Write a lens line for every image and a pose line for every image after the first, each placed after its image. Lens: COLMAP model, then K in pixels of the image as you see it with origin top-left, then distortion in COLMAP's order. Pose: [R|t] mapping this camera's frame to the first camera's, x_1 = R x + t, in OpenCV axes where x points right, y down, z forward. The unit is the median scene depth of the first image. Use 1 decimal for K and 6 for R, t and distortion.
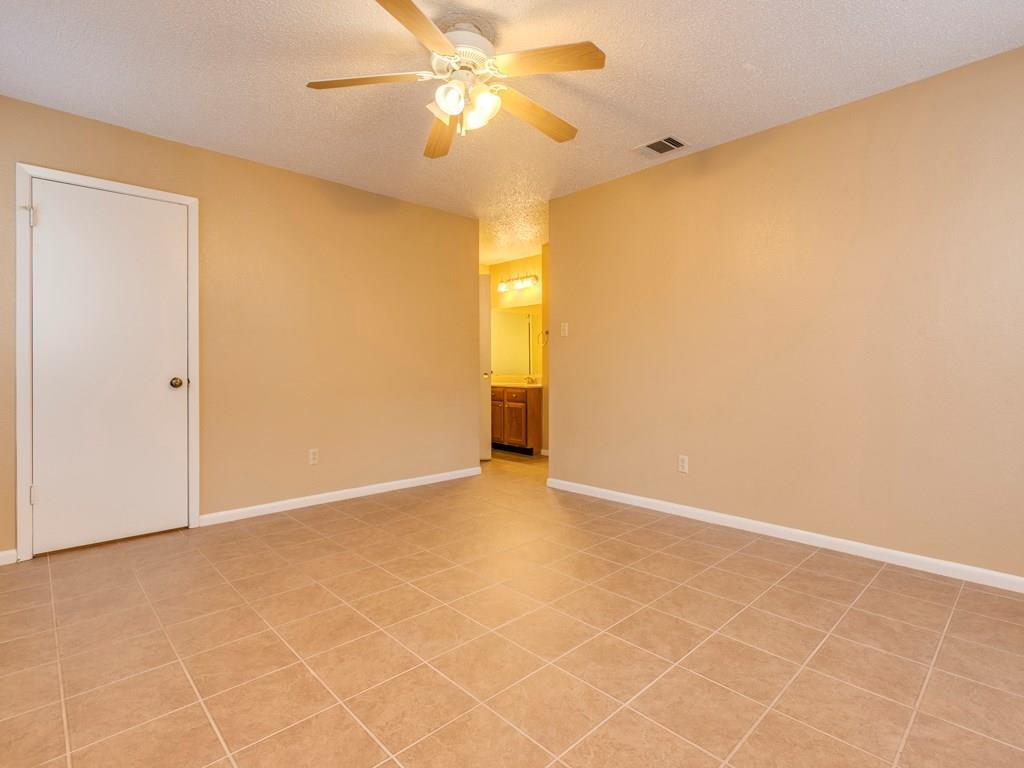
lens RADIAL K [[500.3, 0, 511.5], [0, 500.3, 375.0], [0, 0, 1]] dist [0.000094, -0.000409]
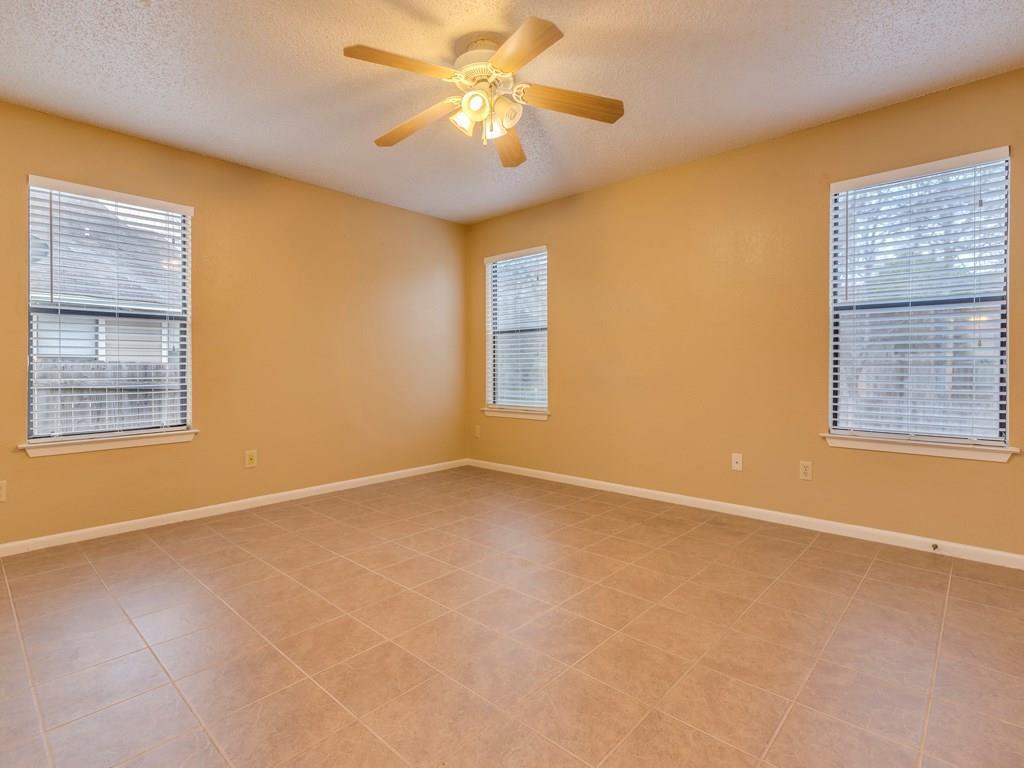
lens RADIAL K [[500.3, 0, 513.6], [0, 500.3, 374.5], [0, 0, 1]] dist [0.000094, -0.000409]
pose [[-0.997924, 0.006274, -0.064097, -0.086903], [0.004516, 0.999610, 0.027544, -0.022109], [0.064245, 0.027197, -0.997563, 2.060010]]
